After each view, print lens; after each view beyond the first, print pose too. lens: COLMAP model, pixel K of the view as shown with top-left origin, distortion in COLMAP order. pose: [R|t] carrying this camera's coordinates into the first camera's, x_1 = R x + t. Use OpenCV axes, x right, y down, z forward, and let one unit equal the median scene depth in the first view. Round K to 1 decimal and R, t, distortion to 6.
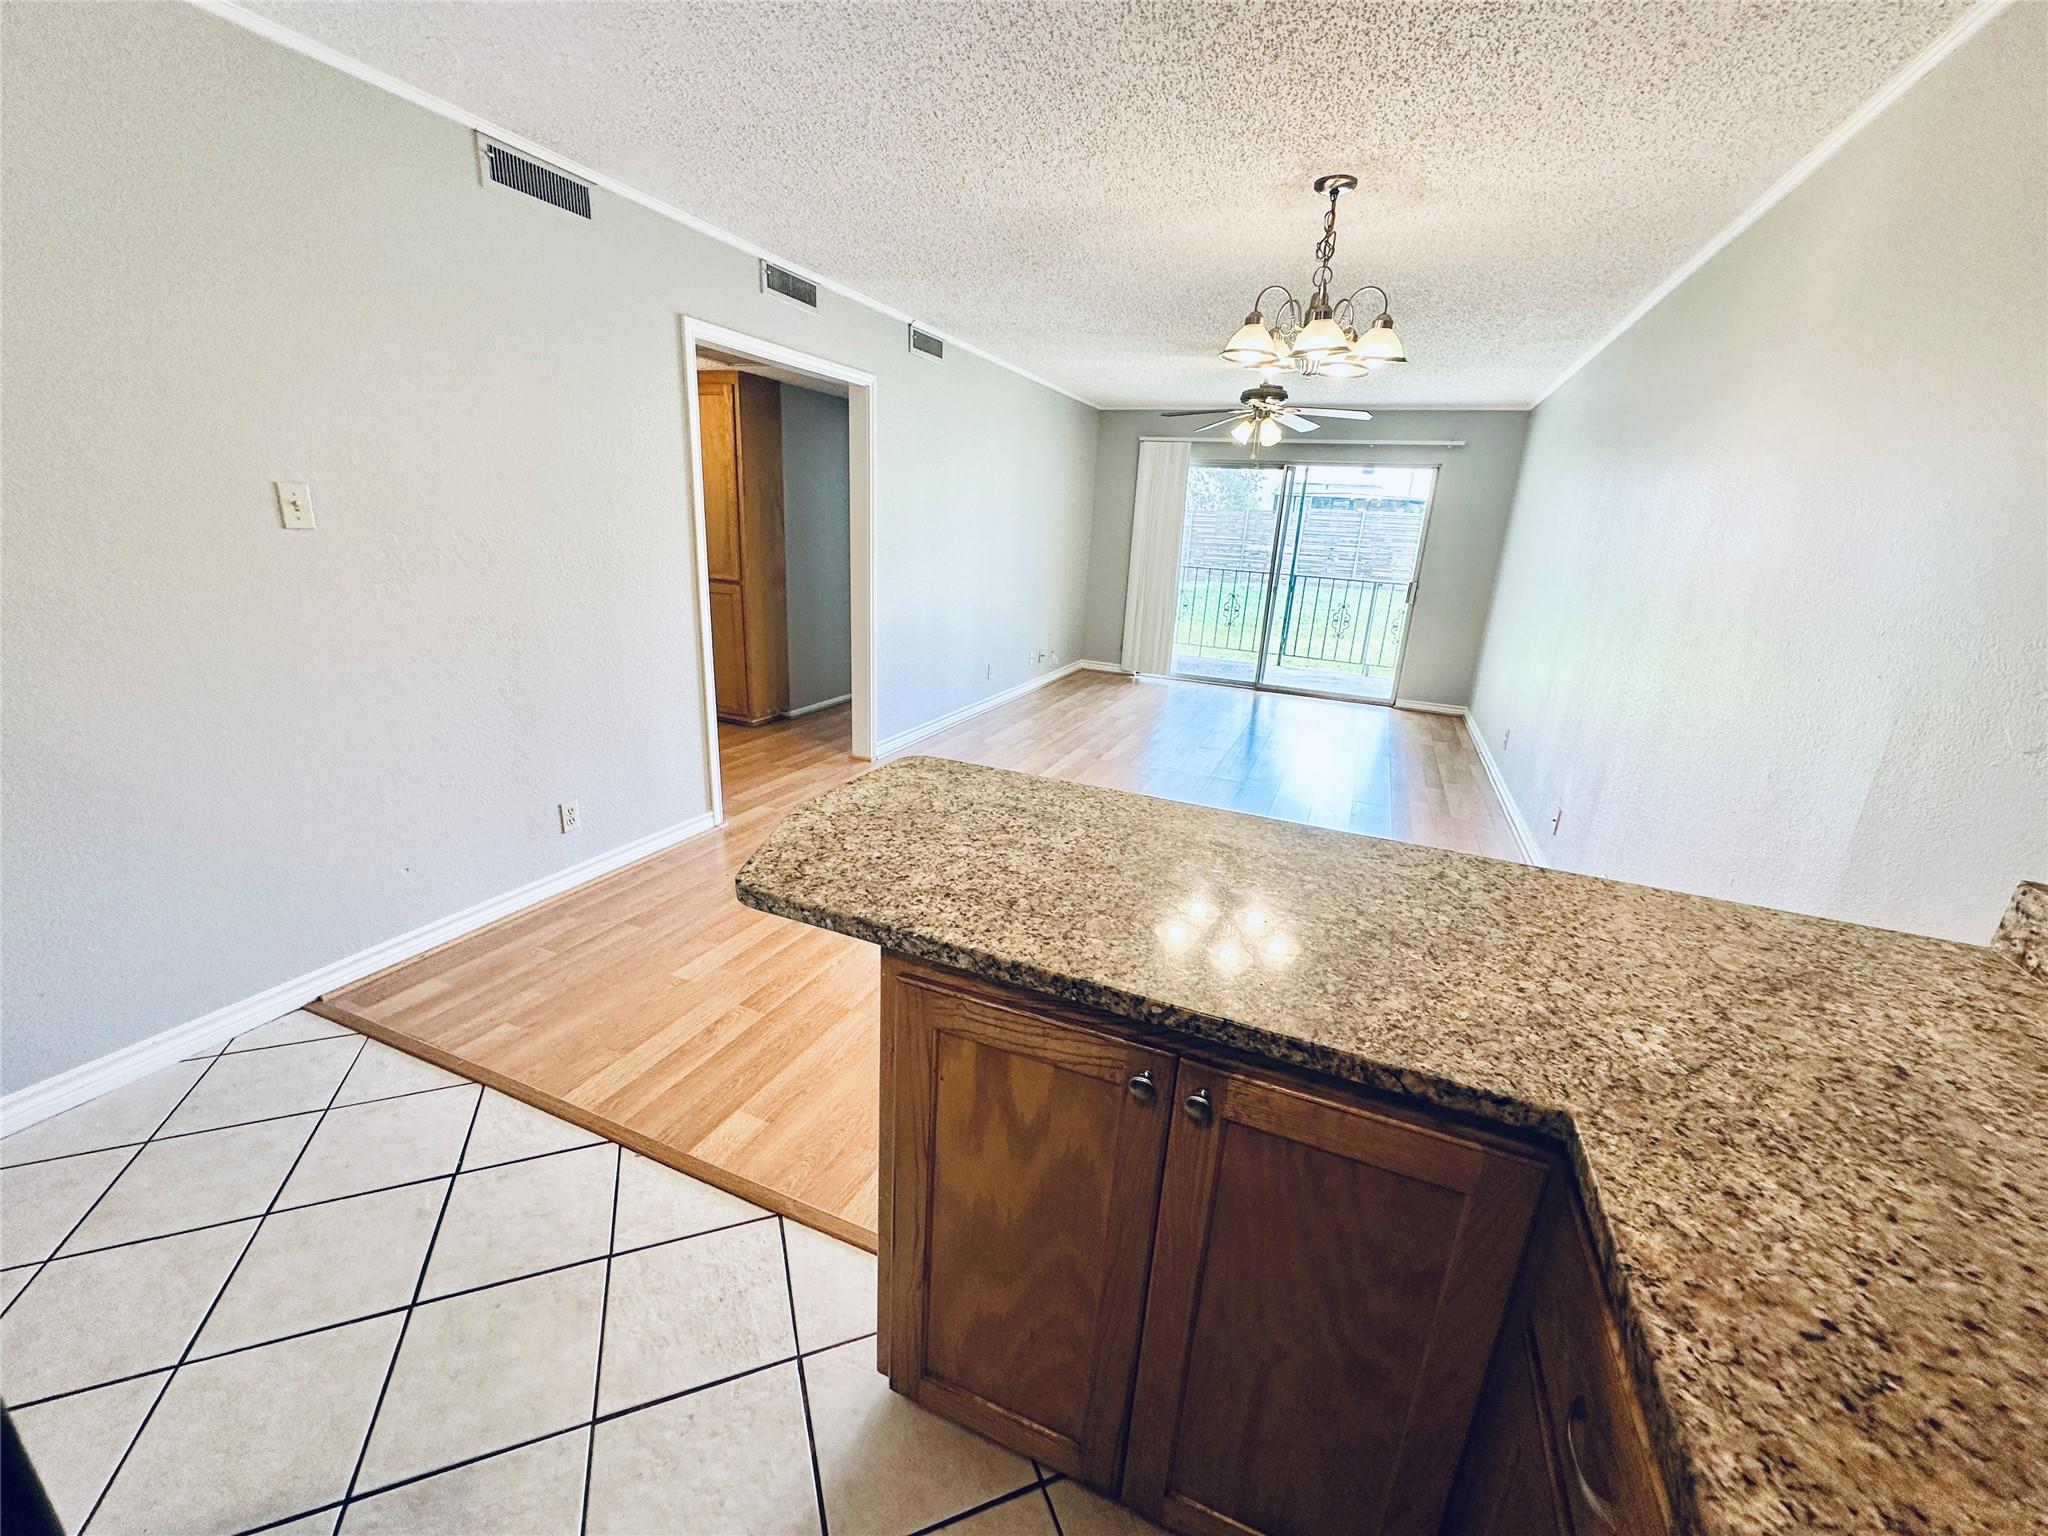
lens RADIAL K [[814.5, 0, 1022.5], [0, 814.5, 767.5], [0, 0, 1]] dist [-0.004172, 0.001388]
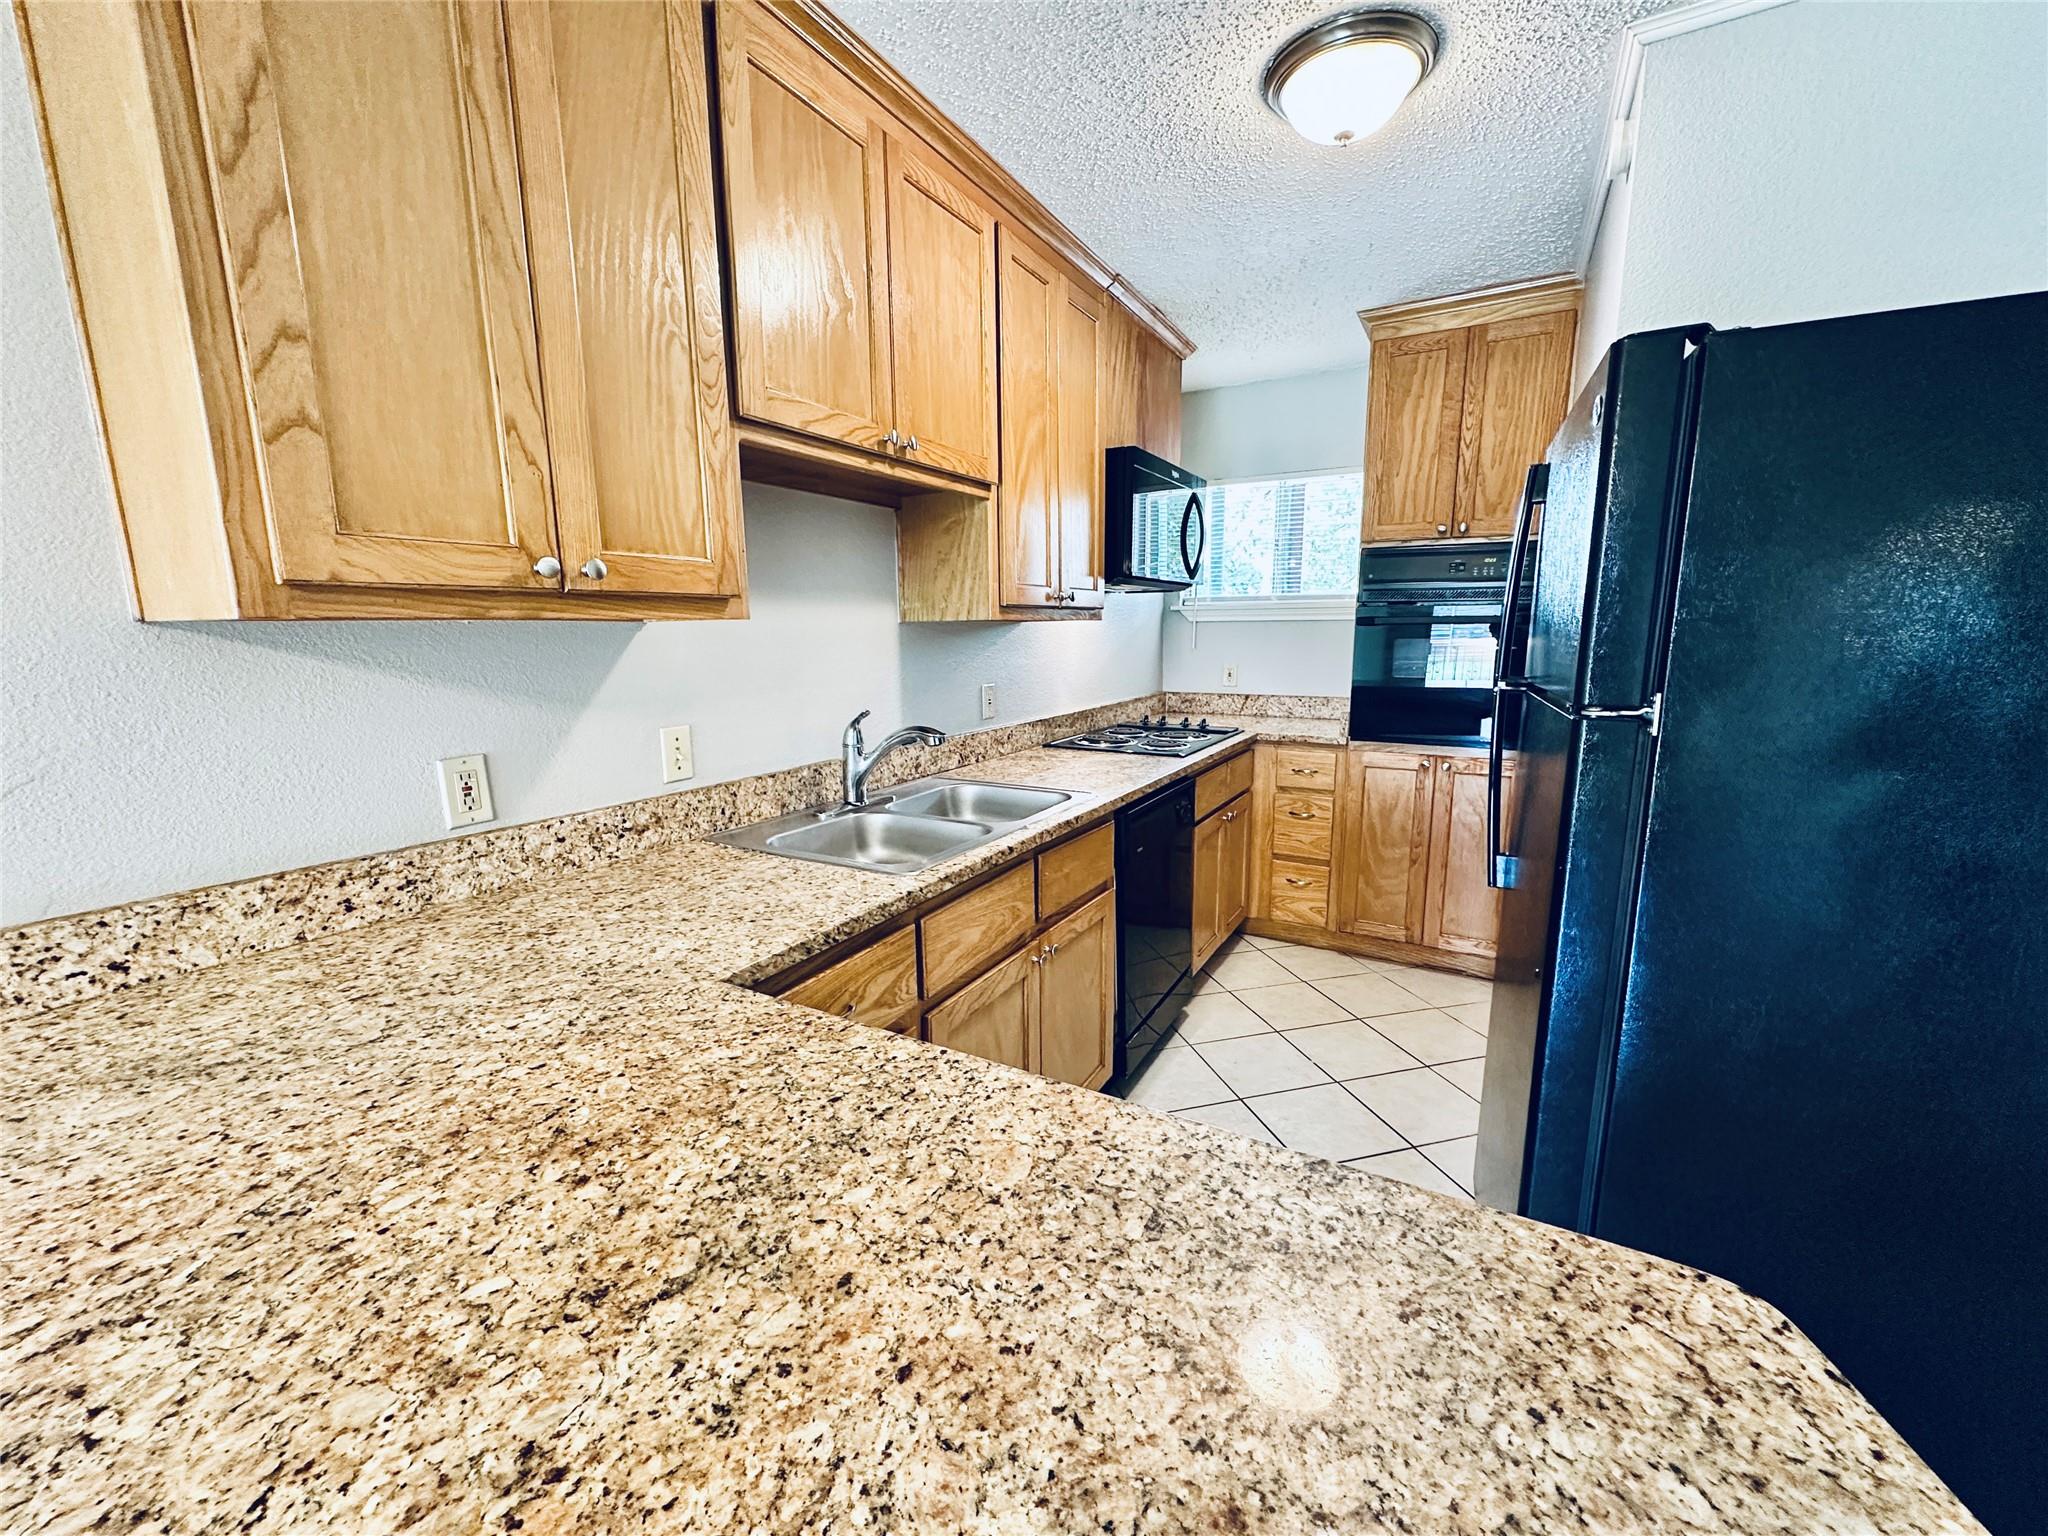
lens RADIAL K [[814.5, 0, 1020.1], [0, 814.5, 765.6], [0, 0, 1]] dist [-0.004172, 0.001388]
pose [[-0.991882, -0.061656, 0.111214, 0.014273], [-0.004260, 0.890211, 0.455529, -0.145984], [-0.127090, 0.451357, -0.883247, 0.568018]]
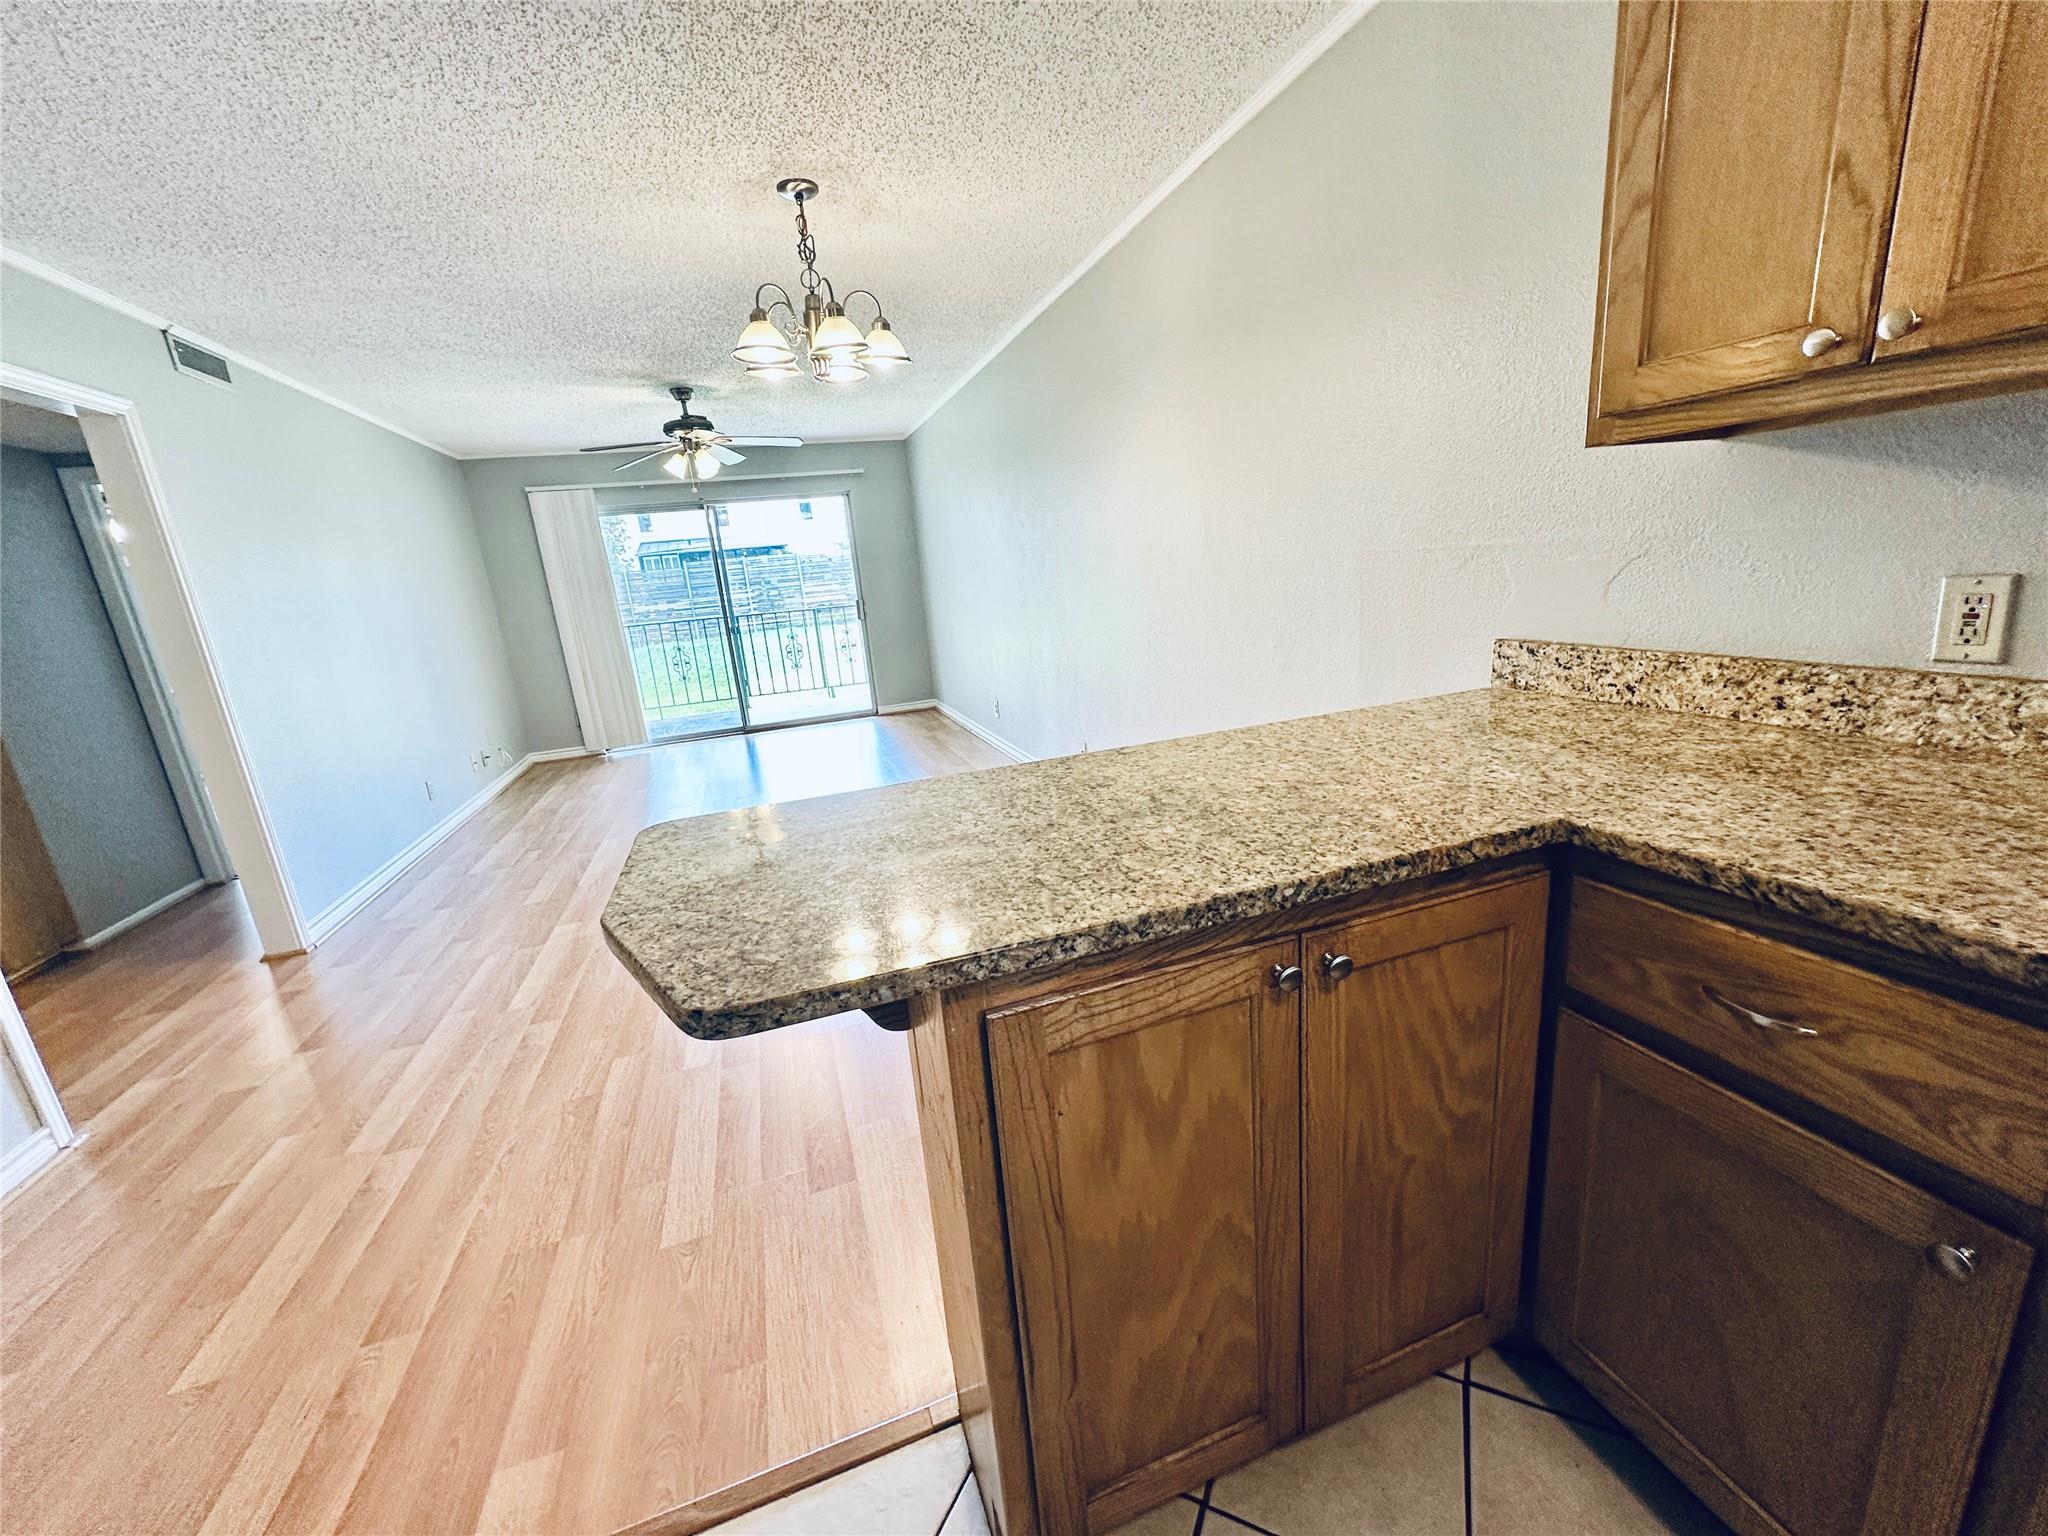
lens RADIAL K [[814.5, 0, 1026.9], [0, 814.5, 770.1], [0, 0, 1]] dist [-0.004172, 0.001388]
pose [[0.738881, -0.278357, 0.613655, -0.212114], [0.314796, 0.947794, 0.050889, 0.004845], [-0.595784, 0.155576, 0.787933, 0.137926]]
